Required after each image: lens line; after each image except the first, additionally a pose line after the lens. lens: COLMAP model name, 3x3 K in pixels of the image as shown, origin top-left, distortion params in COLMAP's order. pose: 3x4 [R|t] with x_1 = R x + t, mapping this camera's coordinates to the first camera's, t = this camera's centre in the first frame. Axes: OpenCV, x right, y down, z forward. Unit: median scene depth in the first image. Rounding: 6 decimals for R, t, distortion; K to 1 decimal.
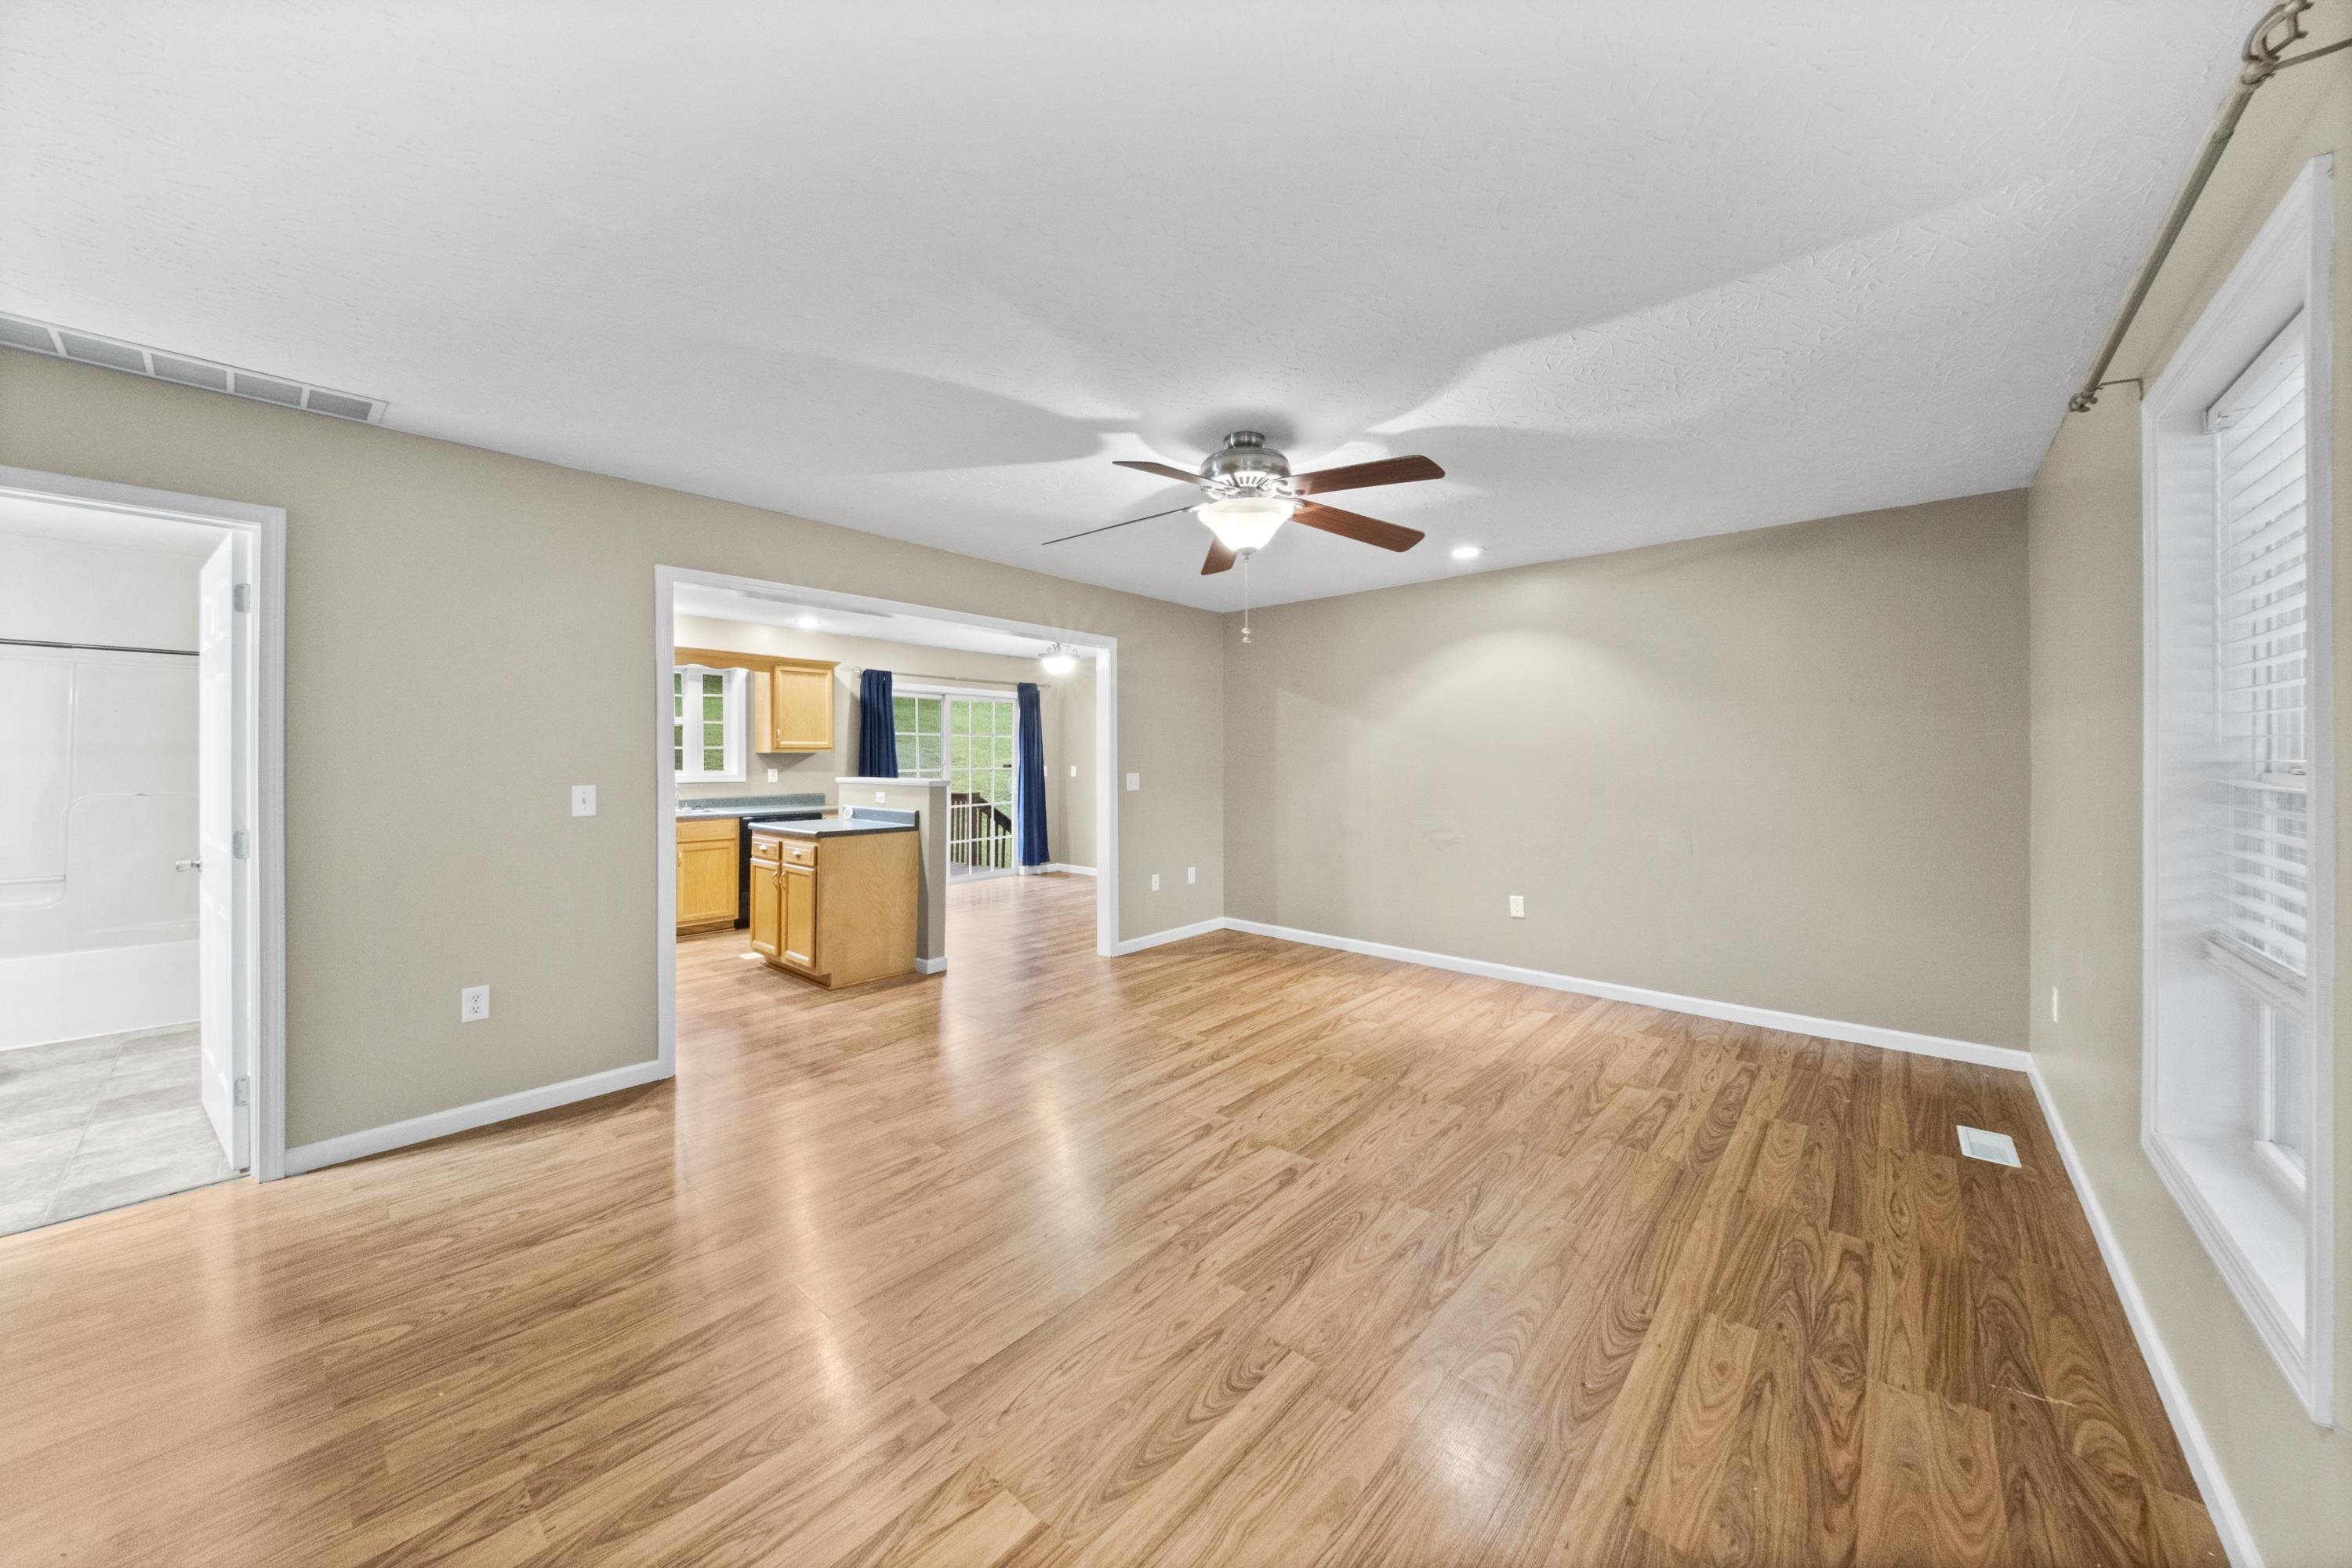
lens RADIAL K [[796.7, 0, 1170.2], [0, 796.7, 771.2], [0, 0, 1]] dist [0.028643, -0.015526]
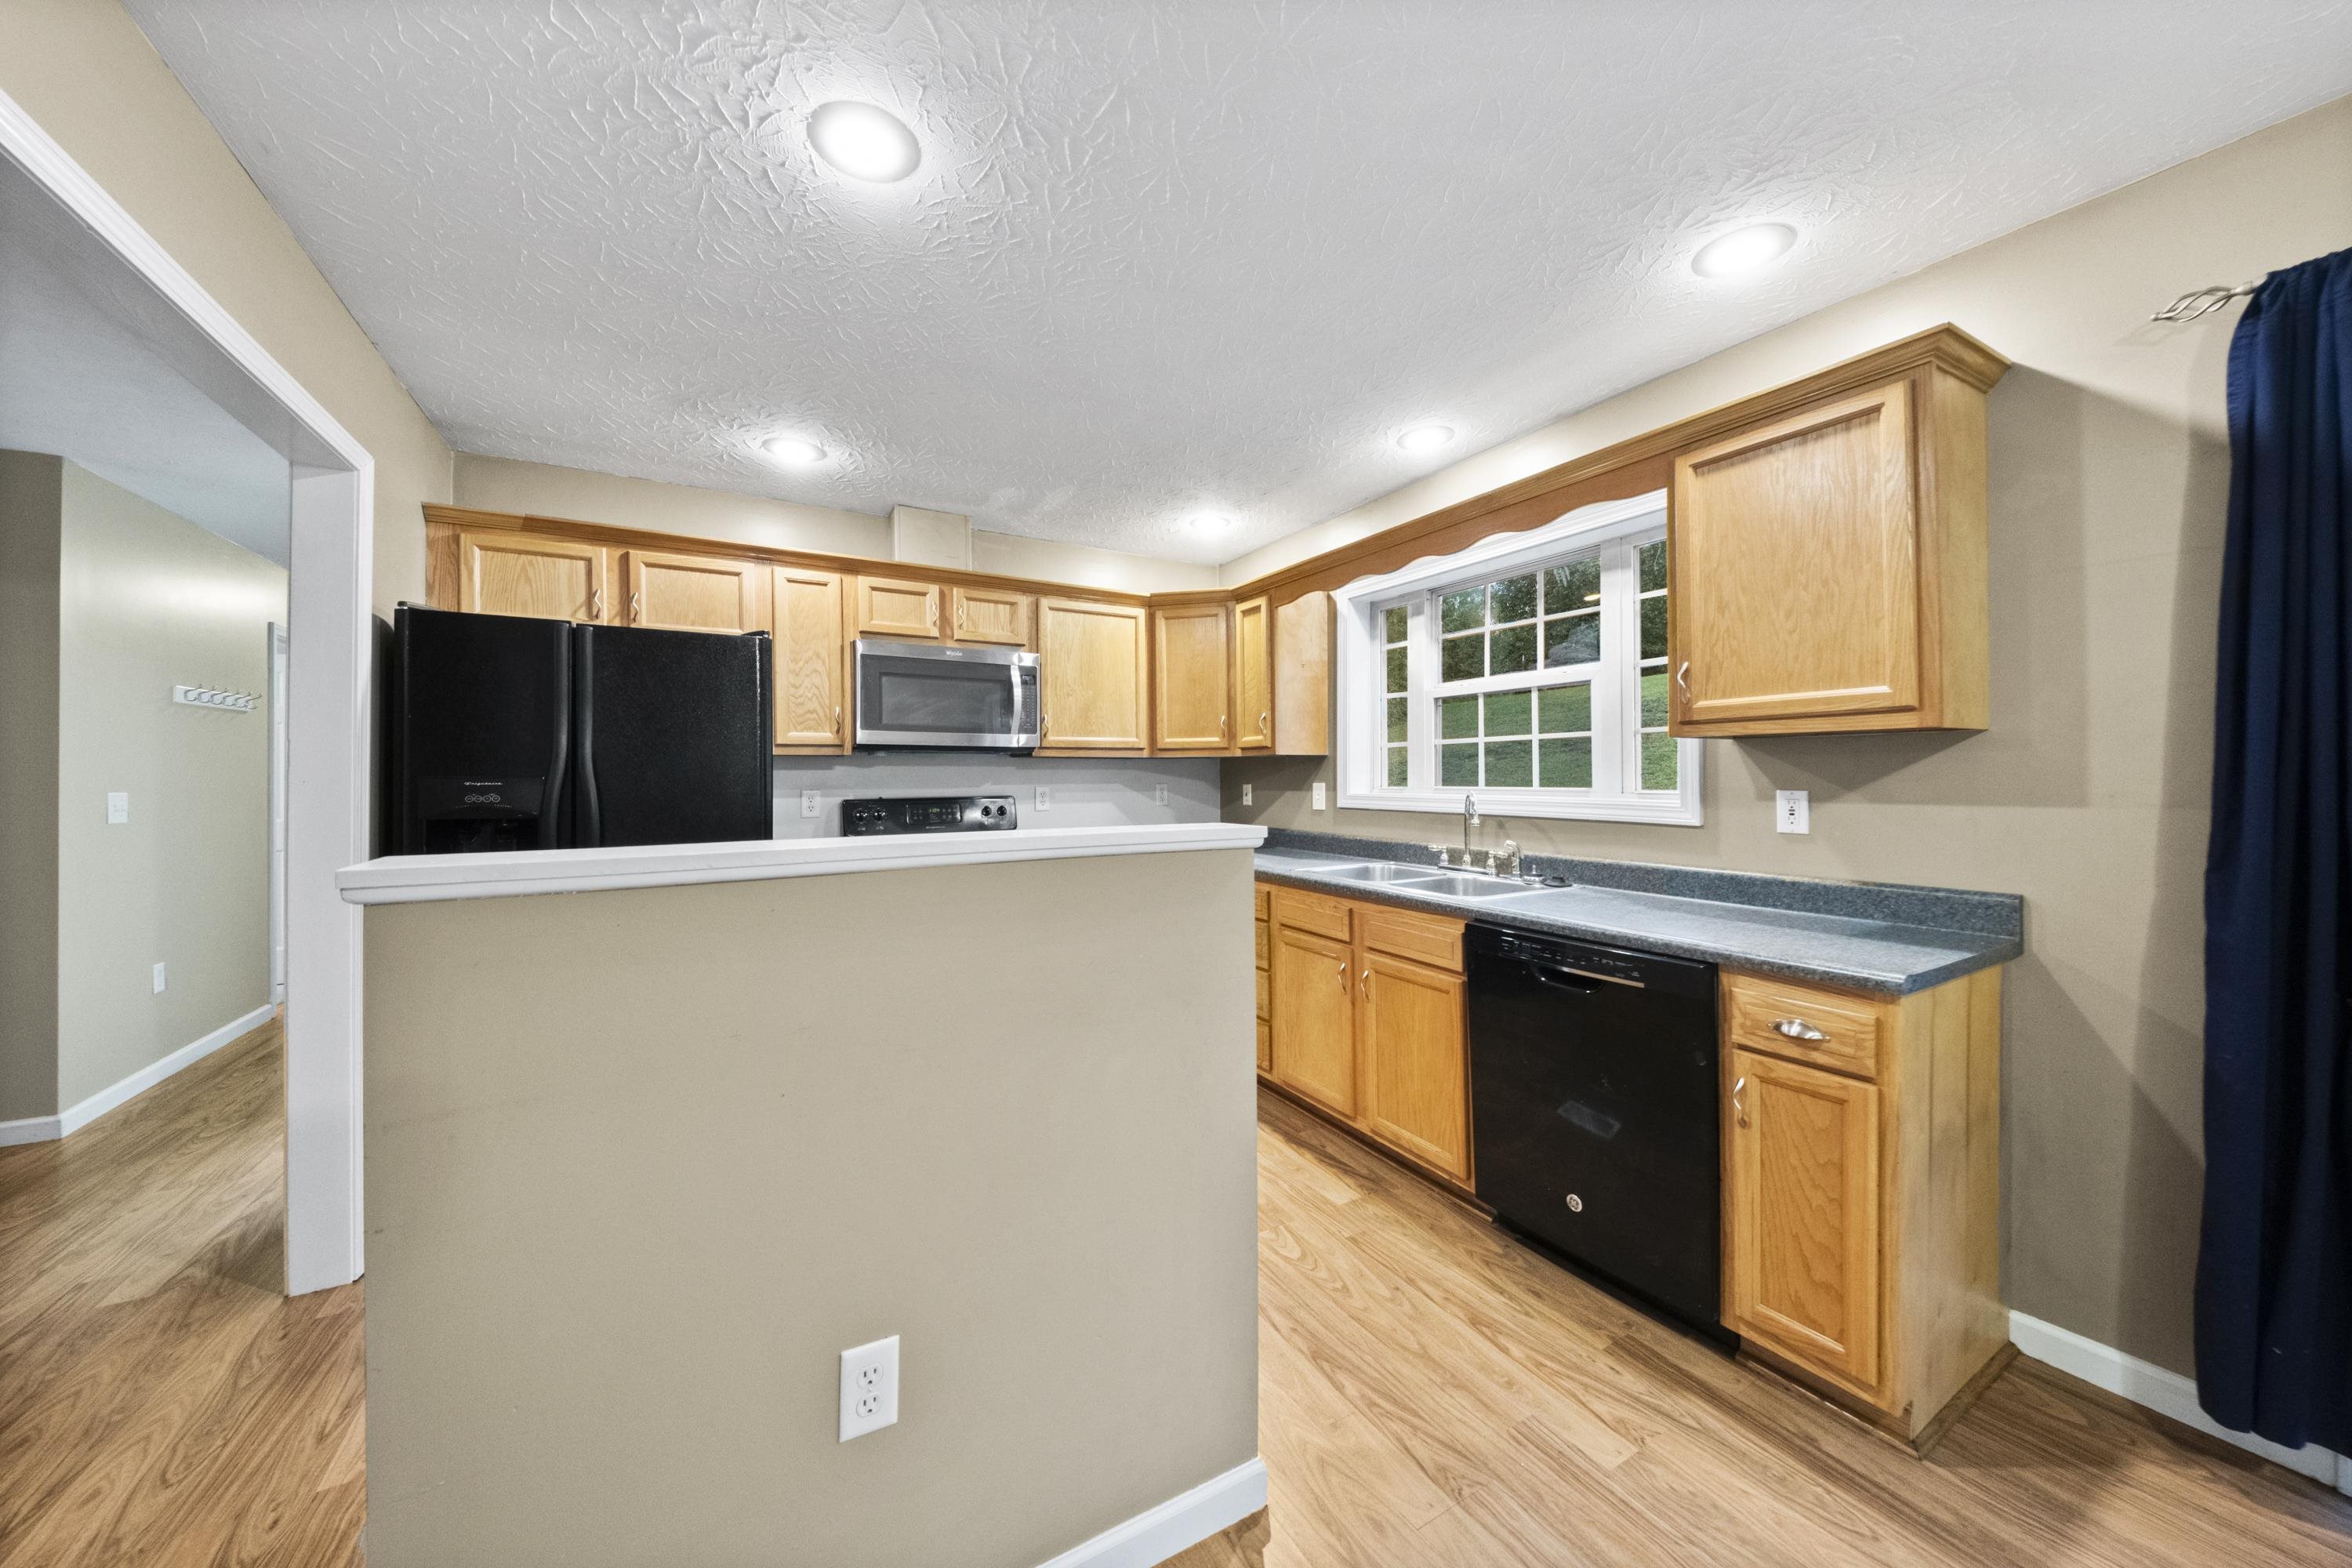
lens RADIAL K [[796.7, 0, 1170.2], [0, 796.7, 771.2], [0, 0, 1]] dist [0.028643, -0.015526]
pose [[-0.320558, -0.004513, -0.947218, -0.235208], [-0.013597, 0.999908, -0.000163, -0.012896], [0.947131, 0.012827, -0.320590, 1.560937]]
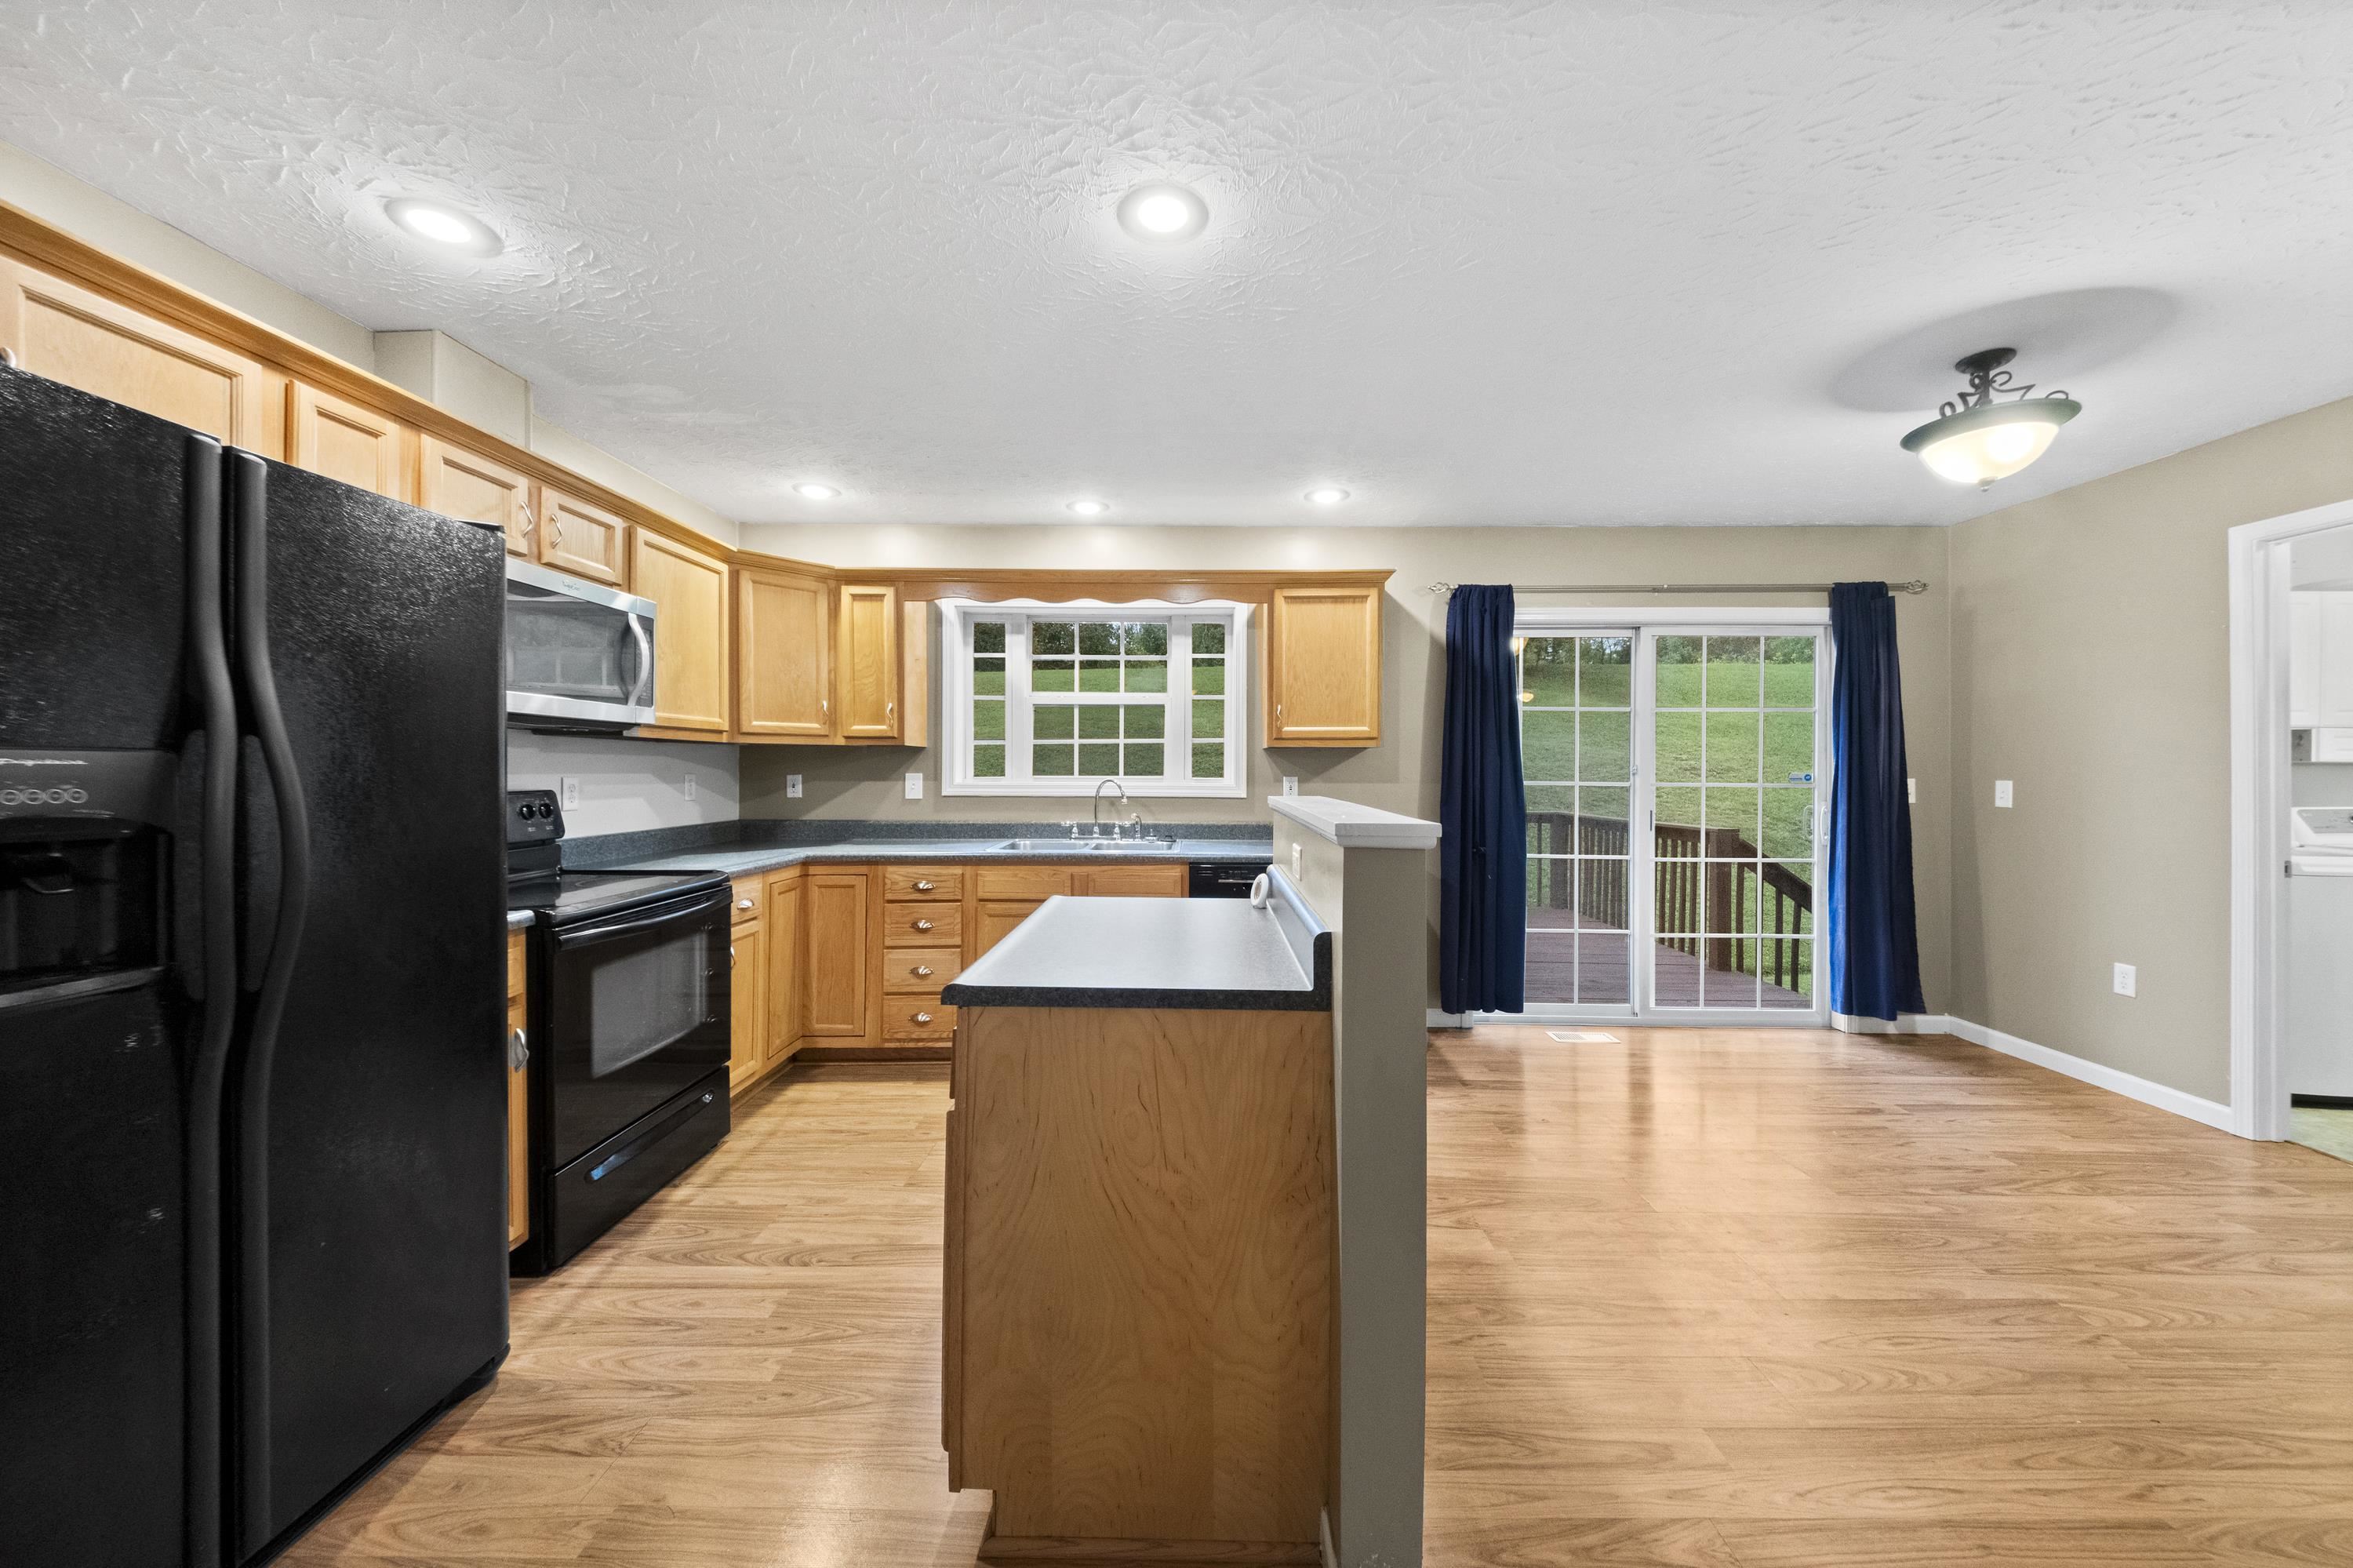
lens RADIAL K [[813.6, 0, 1209.0], [0, 813.6, 771.1], [0, 0, 1]] dist [0.022955, -0.000101]
pose [[0.667636, 0.002555, -0.744483, -0.186875], [-0.018612, 0.999739, -0.013260, 0.002730], [0.744255, 0.022709, 0.667510, 1.019715]]
